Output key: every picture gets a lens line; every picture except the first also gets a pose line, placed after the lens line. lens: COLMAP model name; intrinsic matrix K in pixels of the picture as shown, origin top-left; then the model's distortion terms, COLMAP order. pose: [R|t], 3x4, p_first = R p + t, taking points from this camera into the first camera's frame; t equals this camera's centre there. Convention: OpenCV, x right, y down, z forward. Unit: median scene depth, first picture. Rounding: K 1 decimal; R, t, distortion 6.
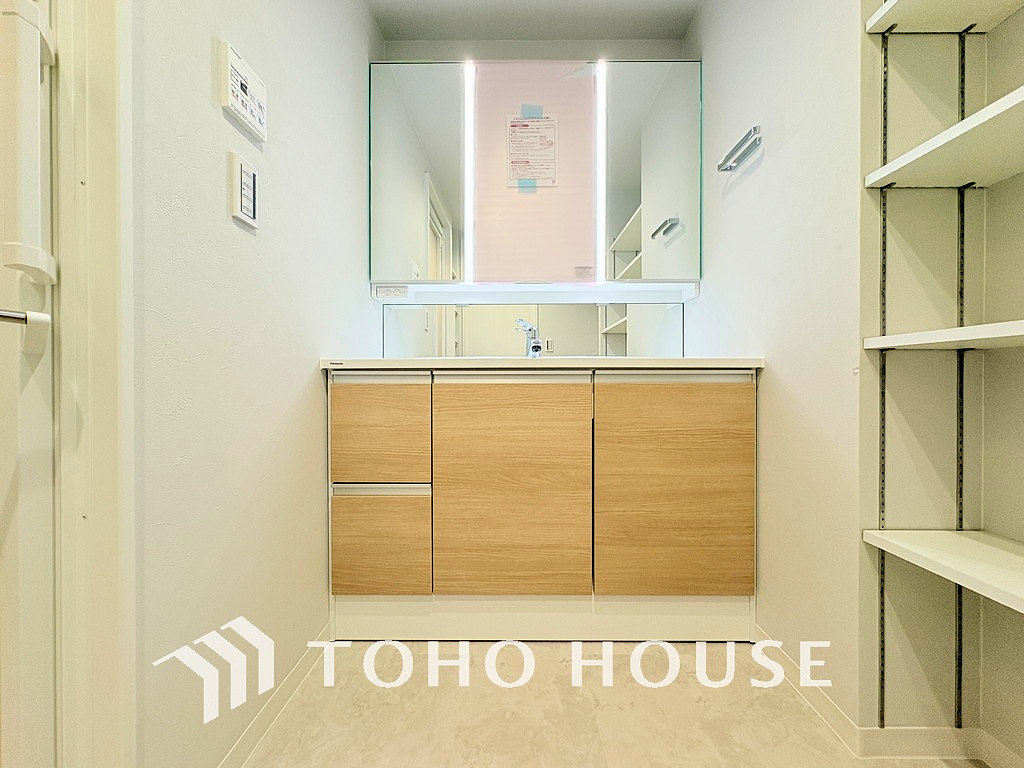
lens RADIAL K [[413.3, 0, 512.3], [0, 413.3, 383.4], [0, 0, 1]] dist [0.003853, -0.001632]
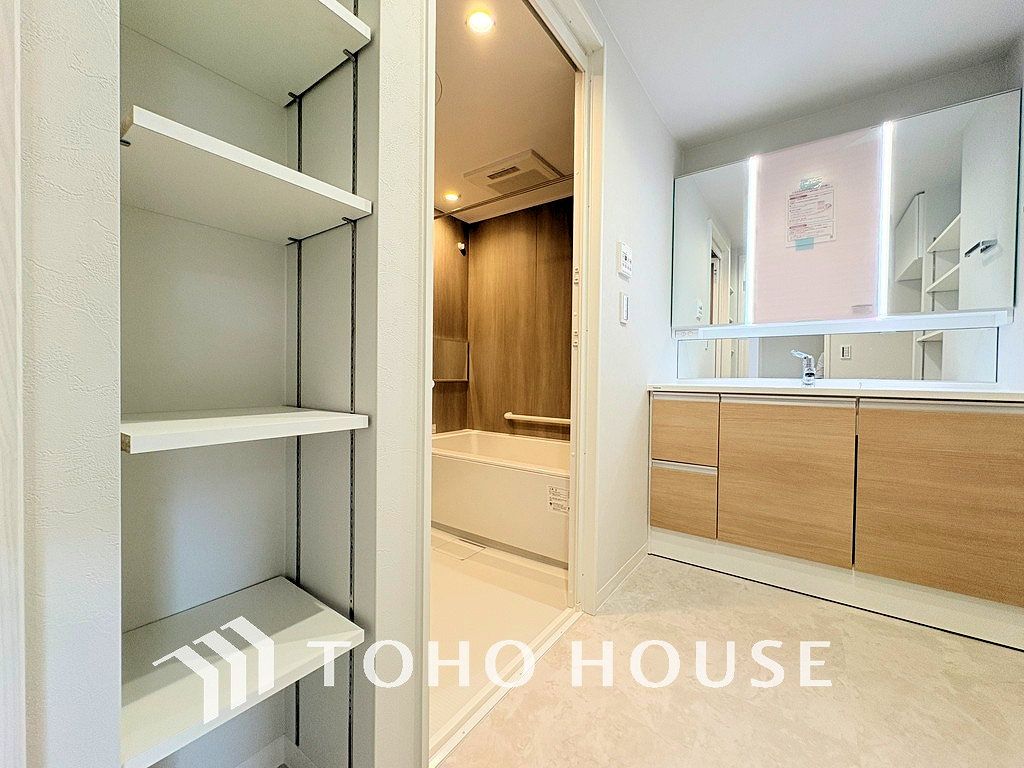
lens RADIAL K [[413.3, 0, 508.5], [0, 413.3, 383.0], [0, 0, 1]] dist [0.003853, -0.001632]
pose [[0.812017, 0.020847, -0.583262, 0.060791], [-0.016351, 0.999782, 0.012970, -0.076433], [0.583405, -0.000995, 0.812181, -0.681268]]
